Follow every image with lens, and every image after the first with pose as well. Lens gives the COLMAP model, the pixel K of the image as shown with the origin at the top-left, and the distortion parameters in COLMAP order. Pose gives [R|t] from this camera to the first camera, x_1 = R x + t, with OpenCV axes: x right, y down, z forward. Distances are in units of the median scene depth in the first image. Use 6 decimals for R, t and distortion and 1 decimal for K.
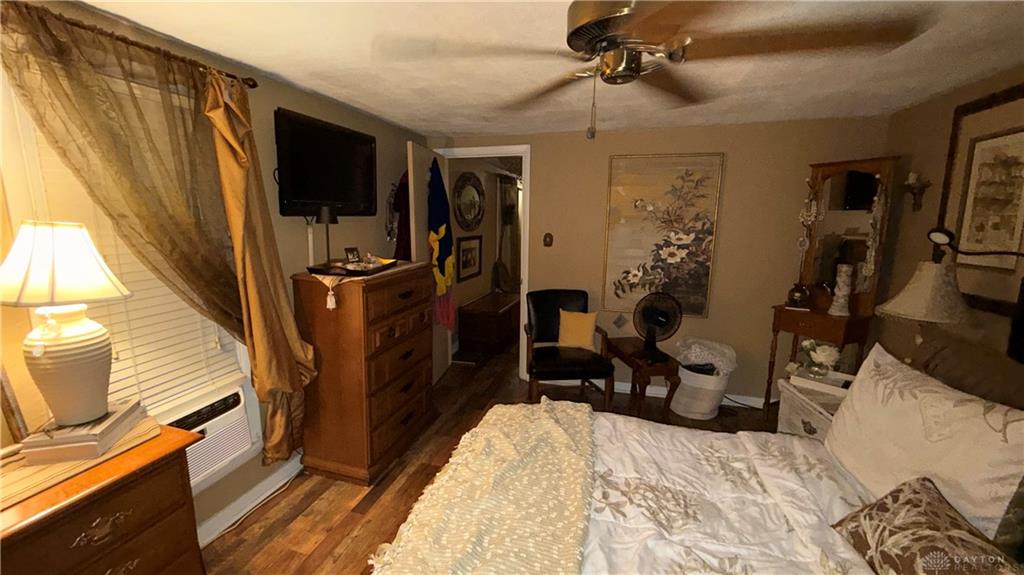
lens RADIAL K [[404.7, 0, 512.0], [0, 404.7, 287.5], [0, 0, 1]] dist [-0.000112, -0.000113]
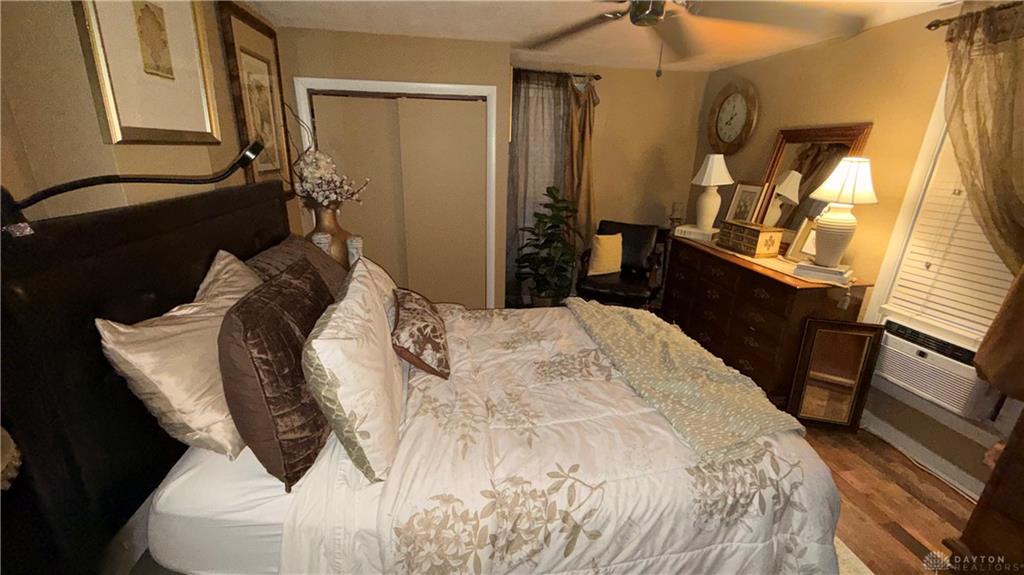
lens RADIAL K [[404.7, 0, 512.0], [0, 404.7, 287.5], [0, 0, 1]] dist [-0.000112, -0.000113]
pose [[-0.902729, 0.099273, -0.418599, 0.777674], [-0.125016, 0.870489, 0.476045, -0.215487], [0.411644, 0.482072, -0.773405, 1.345211]]
